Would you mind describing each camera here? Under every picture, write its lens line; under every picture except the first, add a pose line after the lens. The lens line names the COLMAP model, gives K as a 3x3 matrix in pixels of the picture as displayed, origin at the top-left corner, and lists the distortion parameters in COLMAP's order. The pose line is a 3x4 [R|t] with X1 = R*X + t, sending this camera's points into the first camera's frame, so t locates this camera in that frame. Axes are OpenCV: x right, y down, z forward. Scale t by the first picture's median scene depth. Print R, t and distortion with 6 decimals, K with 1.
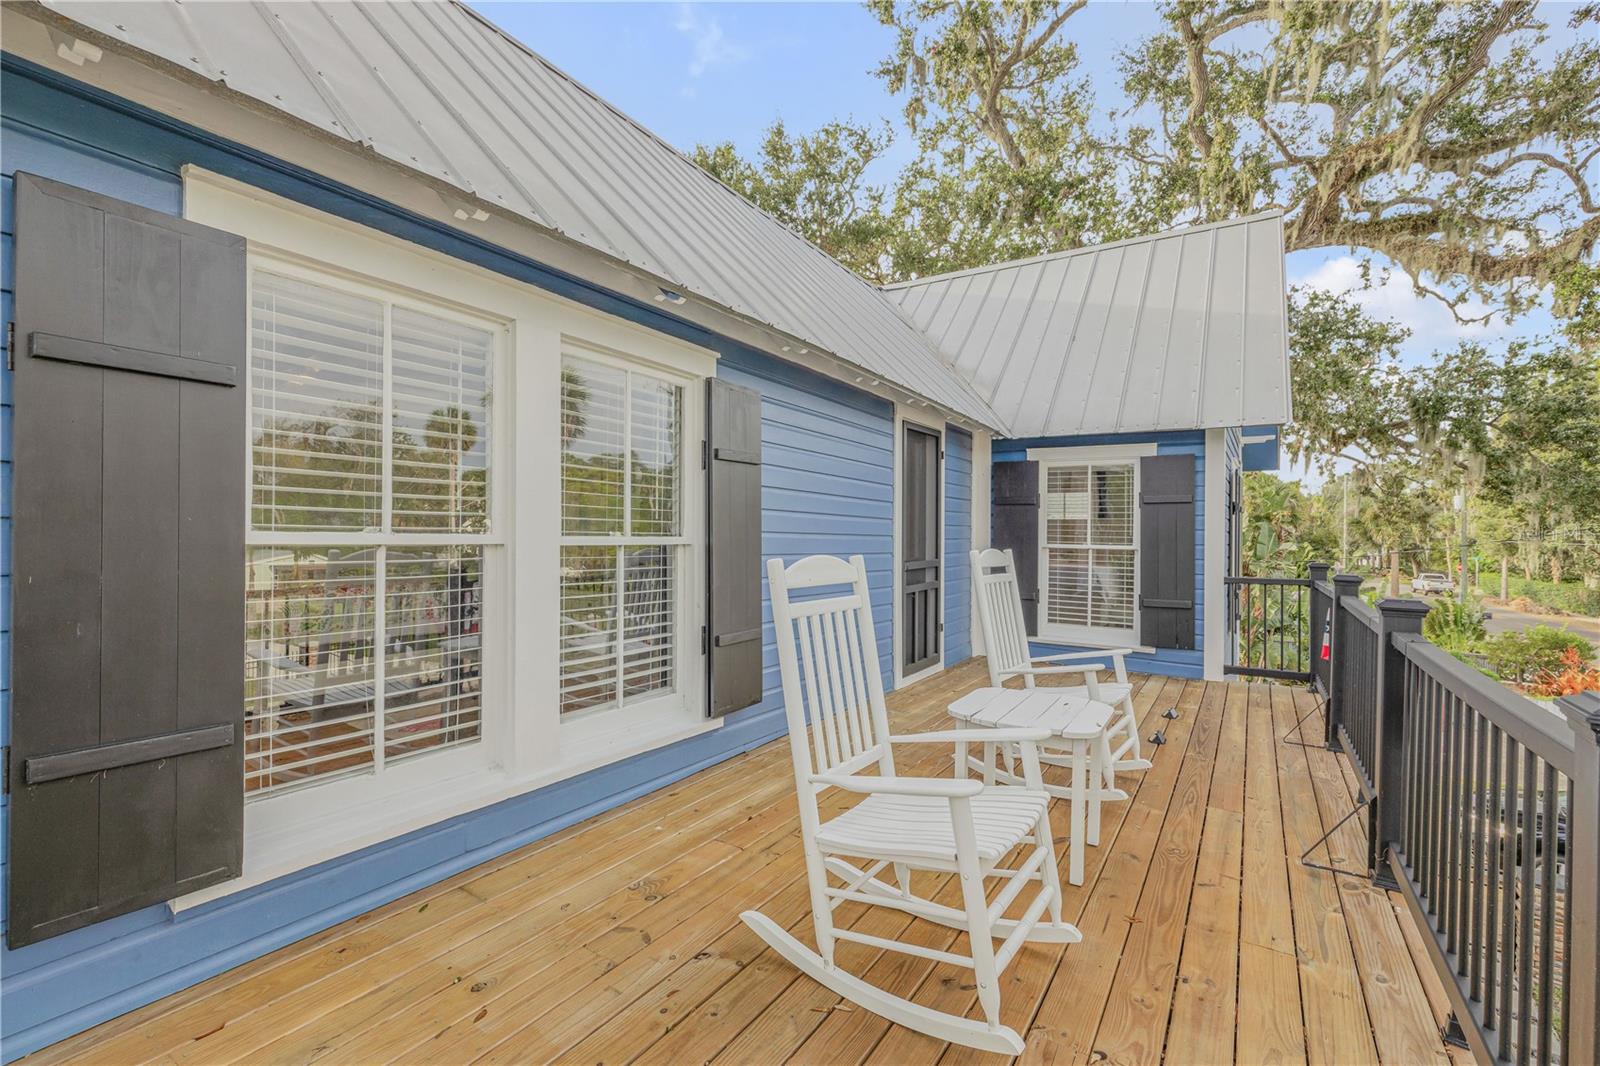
lens RADIAL K [[722.1, 0, 799.0], [0, 722.1, 532.7], [0, 0, 1]] dist [0.003592, -0.000750]
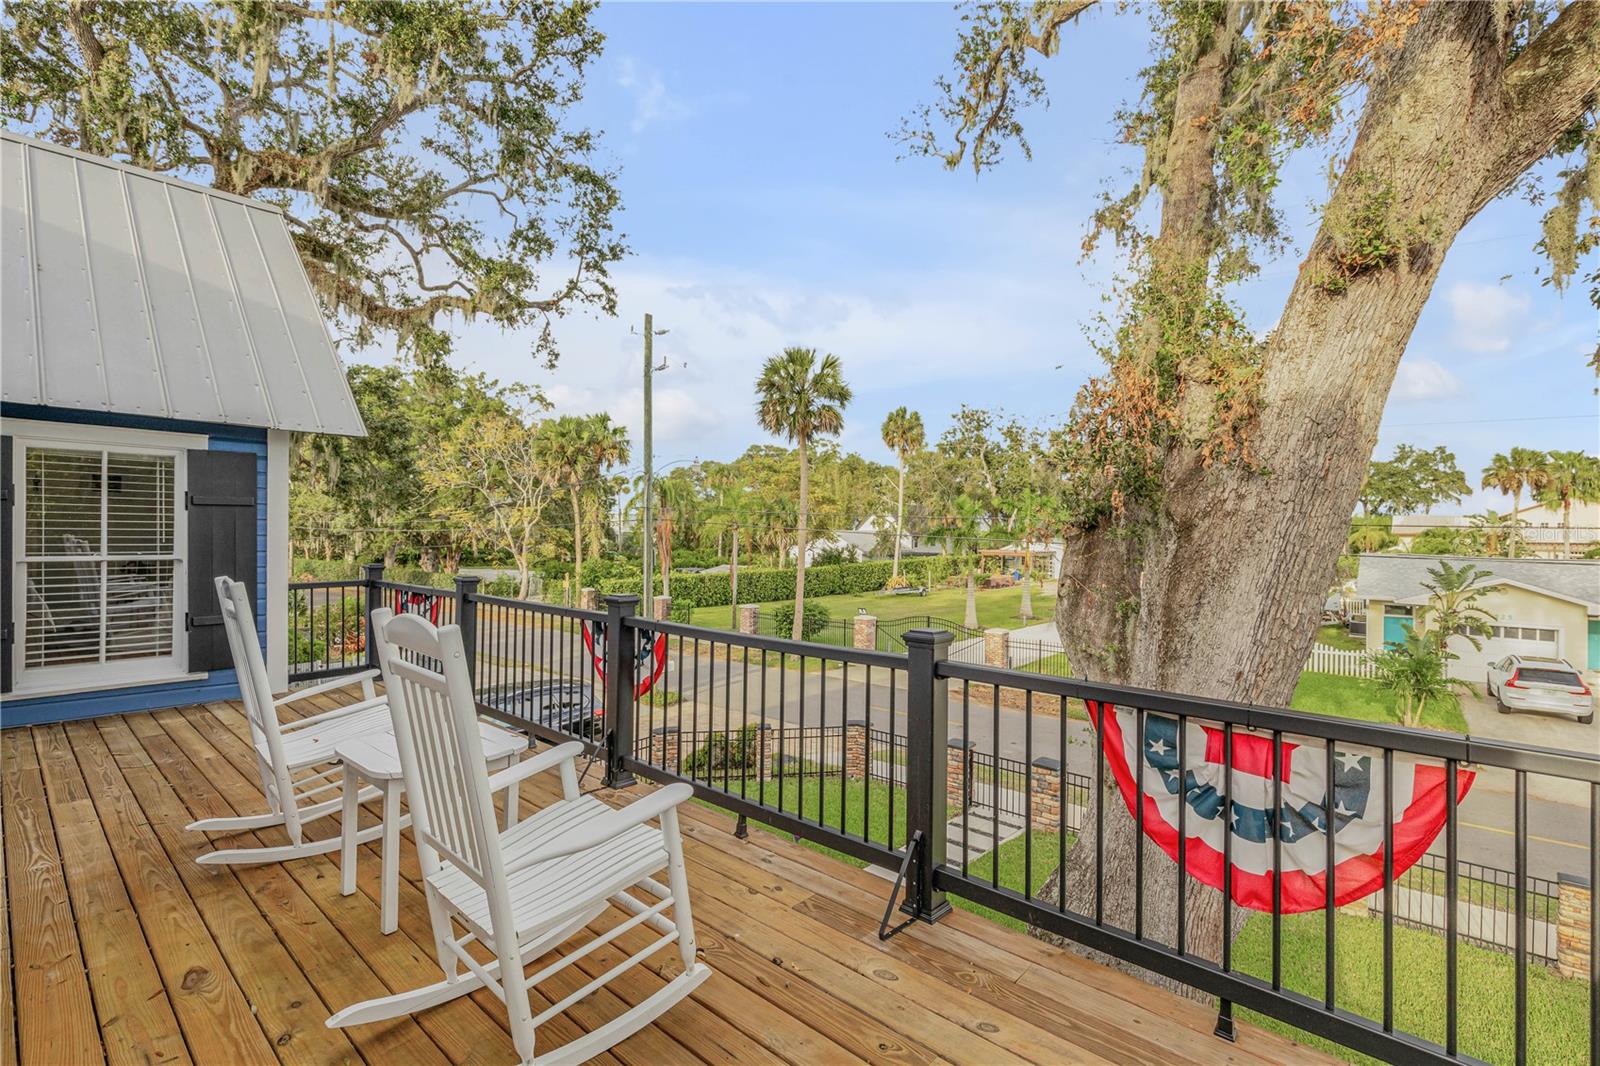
lens RADIAL K [[722.1, 0, 795.7], [0, 722.1, 532.9], [0, 0, 1]] dist [0.003592, -0.000750]
pose [[0.164360, -0.015089, 0.986285, -0.107494], [-0.007327, 0.999837, 0.016517, -0.011722], [-0.986373, -0.009941, 0.164223, 0.071223]]
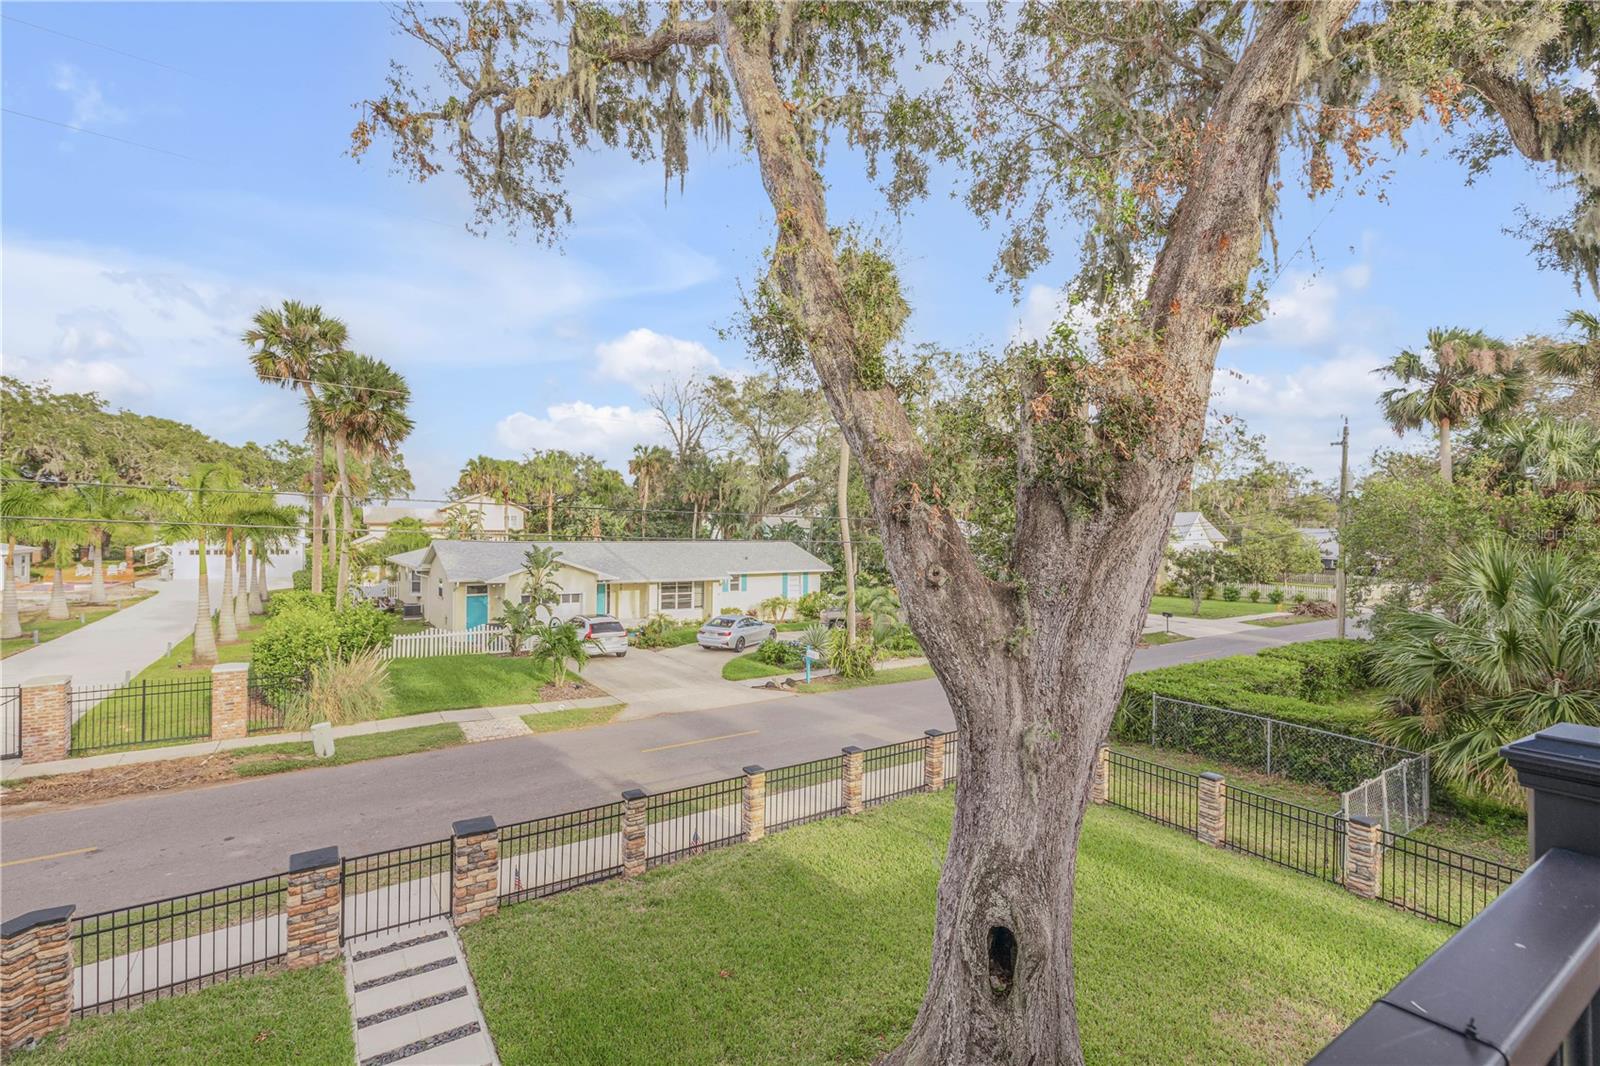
lens RADIAL K [[722.1, 0, 798.2], [0, 722.1, 534.8], [0, 0, 1]] dist [0.003592, -0.000750]
pose [[-0.903830, -0.023986, 0.427219, 0.254985], [-0.020678, 0.999710, 0.012383, 0.001914], [-0.427392, 0.002358, -0.904063, 0.366513]]
